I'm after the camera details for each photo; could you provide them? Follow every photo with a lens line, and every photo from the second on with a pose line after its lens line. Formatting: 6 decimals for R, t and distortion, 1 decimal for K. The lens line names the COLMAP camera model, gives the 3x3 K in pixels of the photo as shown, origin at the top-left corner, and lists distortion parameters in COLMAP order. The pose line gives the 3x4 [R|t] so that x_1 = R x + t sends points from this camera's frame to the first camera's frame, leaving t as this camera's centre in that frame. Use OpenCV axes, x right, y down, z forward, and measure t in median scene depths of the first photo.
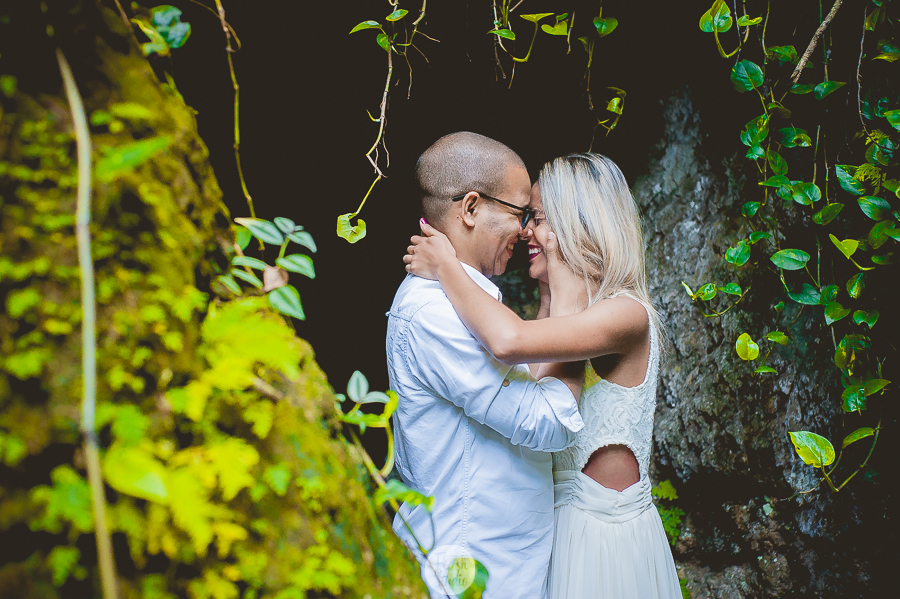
lens RADIAL K [[1278.8, 0, 450.0], [0, 1278.8, 299.5], [0, 0, 1]] dist [-0.060574, -0.057549]
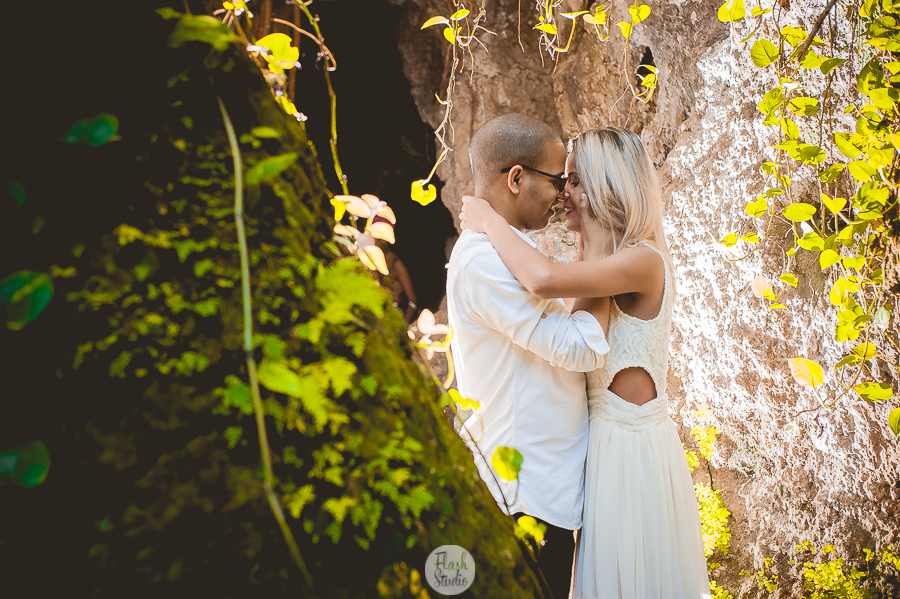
lens RADIAL K [[1314.4, 0, 451.4], [0, 1314.4, 246.0], [0, 0, 1]] dist [-0.018558, 1.146823]
pose [[0.997966, -0.009435, -0.063047, 0.035903], [0.010013, 0.999911, 0.008859, -0.020083], [0.062958, -0.009472, 0.997971, -0.323630]]
